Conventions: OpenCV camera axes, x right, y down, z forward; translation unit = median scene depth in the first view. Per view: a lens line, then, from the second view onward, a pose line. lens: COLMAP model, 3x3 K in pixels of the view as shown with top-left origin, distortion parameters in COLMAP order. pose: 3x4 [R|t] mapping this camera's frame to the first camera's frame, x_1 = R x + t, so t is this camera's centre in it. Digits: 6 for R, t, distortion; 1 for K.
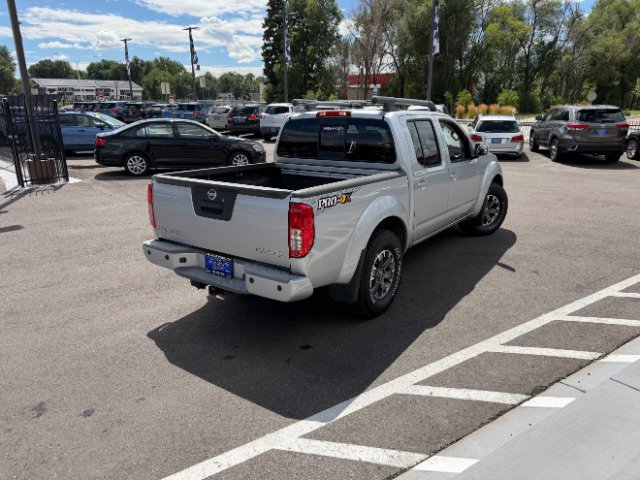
lens RADIAL K [[452.7, 0, 317.7], [0, 452.7, 240.8], [0, 0, 1]] dist [0.023407, -0.033286]
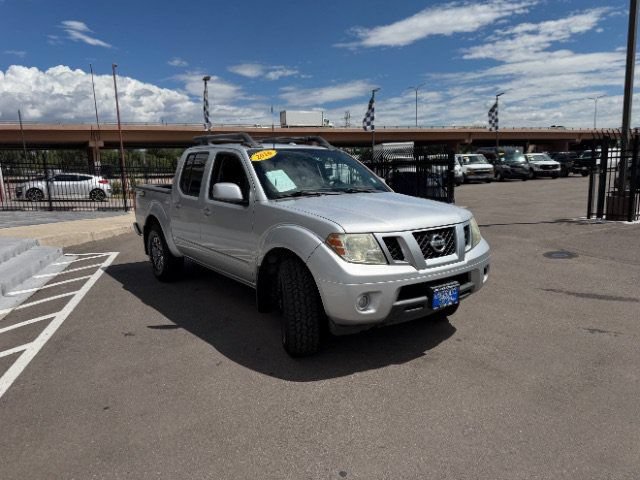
lens RADIAL K [[452.7, 0, 315.7], [0, 452.7, 242.9], [0, 0, 1]] dist [0.023407, -0.033286]
pose [[-0.293101, 0.175008, -0.939928, 1.248618], [-0.244506, 0.936692, 0.250651, -0.415334], [0.924288, 0.303284, -0.231754, 1.613651]]
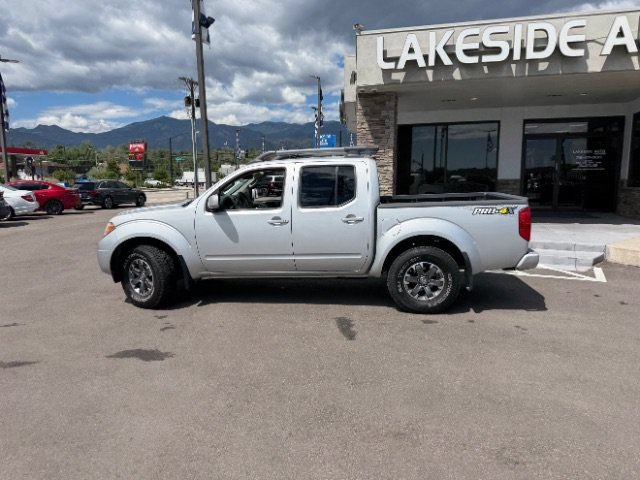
lens RADIAL K [[452.7, 0, 317.1], [0, 452.7, 243.7], [0, 0, 1]] dist [0.023407, -0.033286]
pose [[-0.503471, -0.115448, 0.856264, -0.990206], [0.259440, 0.925099, 0.277276, -0.453981], [-0.824141, 0.361750, -0.435809, 1.767013]]
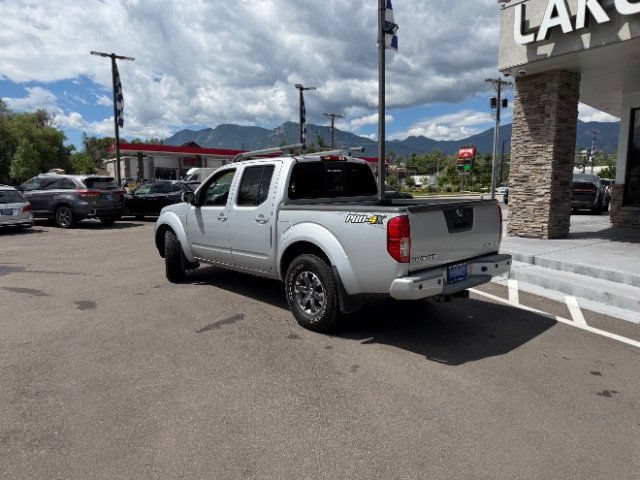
lens RADIAL K [[452.7, 0, 318.0], [0, 452.7, 241.6], [0, 0, 1]] dist [0.023407, -0.033286]
pose [[0.203069, -0.119502, 0.971845, -1.127782], [0.283531, 0.957180, 0.058454, -0.154270], [-0.937216, 0.263678, 0.228256, 0.828955]]
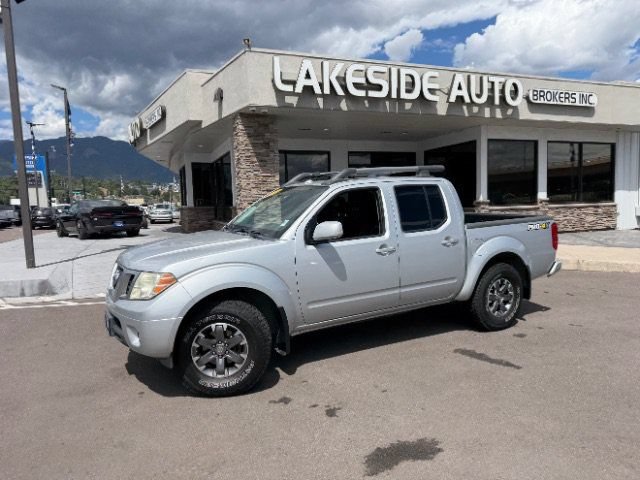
lens RADIAL K [[452.7, 0, 317.1], [0, 452.7, 235.9], [0, 0, 1]] dist [0.023407, -0.033286]
pose [[-0.913546, -0.004519, 0.406711, -0.227552], [0.144192, 0.931396, 0.334230, -0.587572], [-0.380319, 0.363979, -0.850222, 2.193659]]
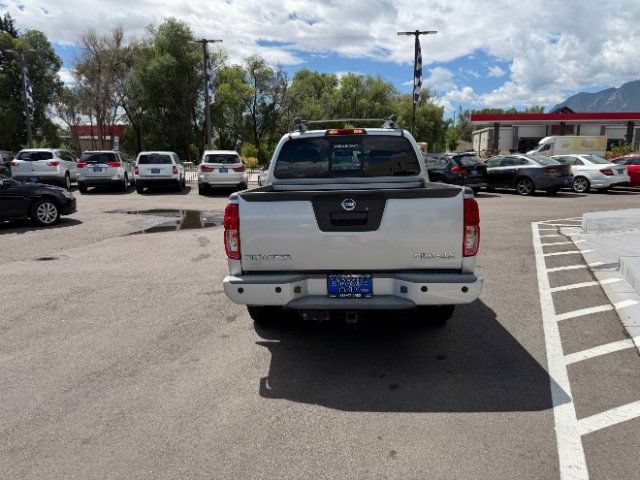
lens RADIAL K [[452.7, 0, 317.4], [0, 452.7, 237.8], [0, 0, 1]] dist [0.023407, -0.033286]
pose [[0.837657, -0.098503, 0.537240, -0.574503], [0.161852, 0.984192, -0.071906, 0.011392], [-0.521665, 0.147187, 0.840358, 0.229639]]
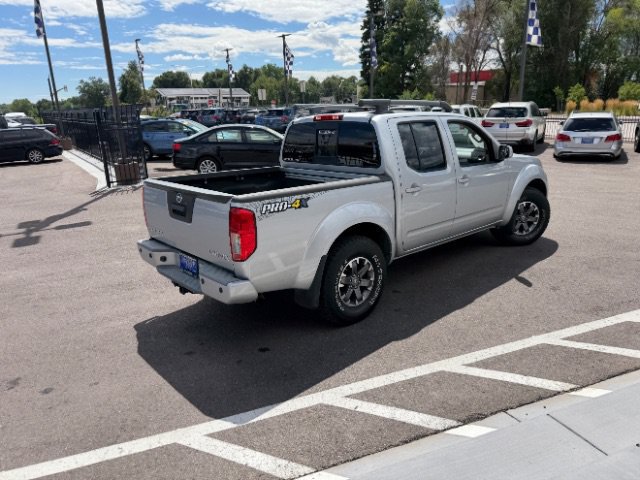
lens RADIAL K [[452.7, 0, 316.8], [0, 452.7, 244.6], [0, 0, 1]] dist [0.023407, -0.033286]
pose [[0.976073, 0.035866, -0.214466, 0.234081], [-0.035001, 0.999357, 0.007831, -0.009675], [0.214609, -0.000138, 0.976700, 0.026654]]
